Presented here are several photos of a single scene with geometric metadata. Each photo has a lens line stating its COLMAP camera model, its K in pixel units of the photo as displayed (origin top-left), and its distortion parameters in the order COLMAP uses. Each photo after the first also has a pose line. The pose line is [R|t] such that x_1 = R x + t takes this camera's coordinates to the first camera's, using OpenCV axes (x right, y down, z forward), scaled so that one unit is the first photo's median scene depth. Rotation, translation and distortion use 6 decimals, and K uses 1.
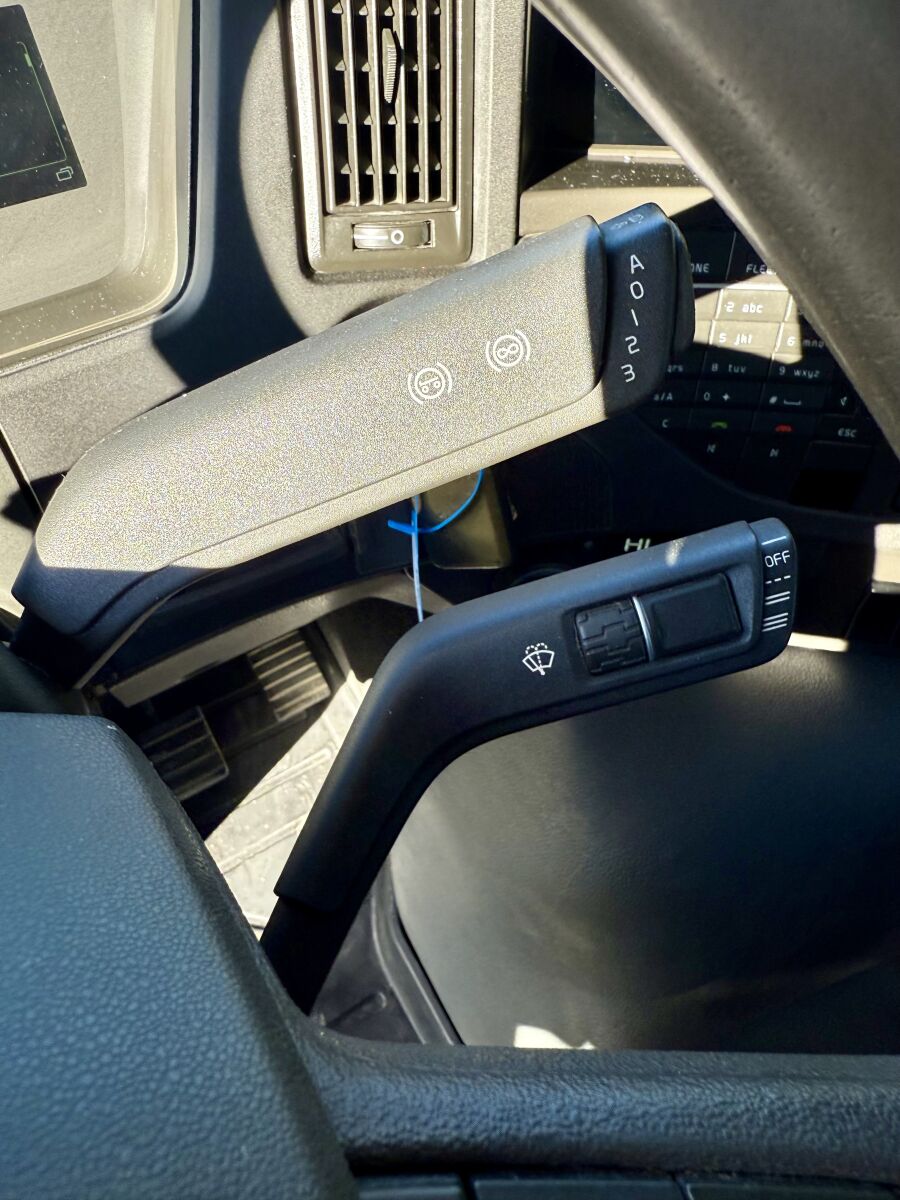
lens RADIAL K [[901.9, 0, 450.0], [0, 901.9, 600.0], [0, 0, 1]] dist [0.002370, 0.000650]
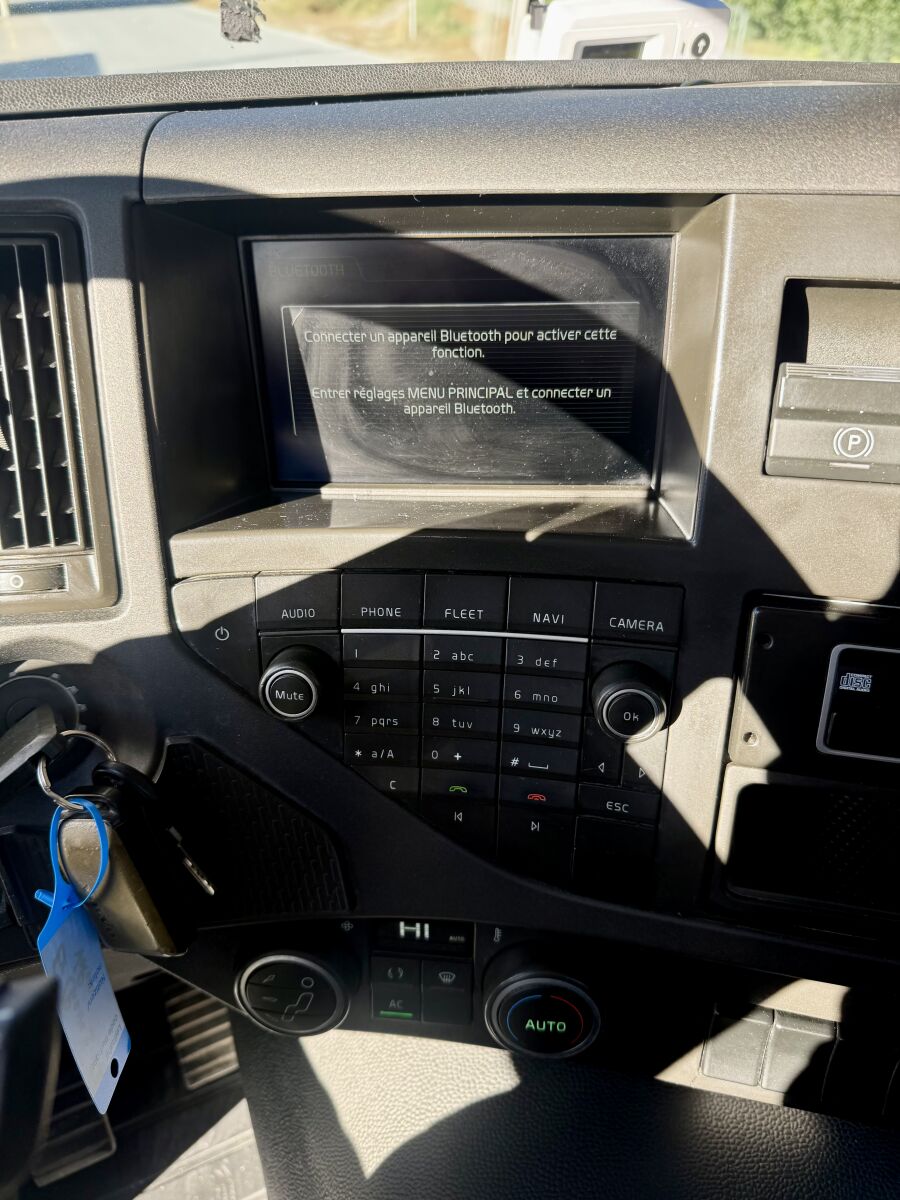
lens RADIAL K [[853.2, 0, 450.0], [0, 853.2, 600.0], [0, 0, 1]] dist [0.093741, -0.130708]
pose [[0.982306, -0.000262, -0.187281, 0.226179], [-0.063281, 0.940719, -0.333231, -0.049240], [0.176266, 0.339186, 0.924058, 0.112107]]
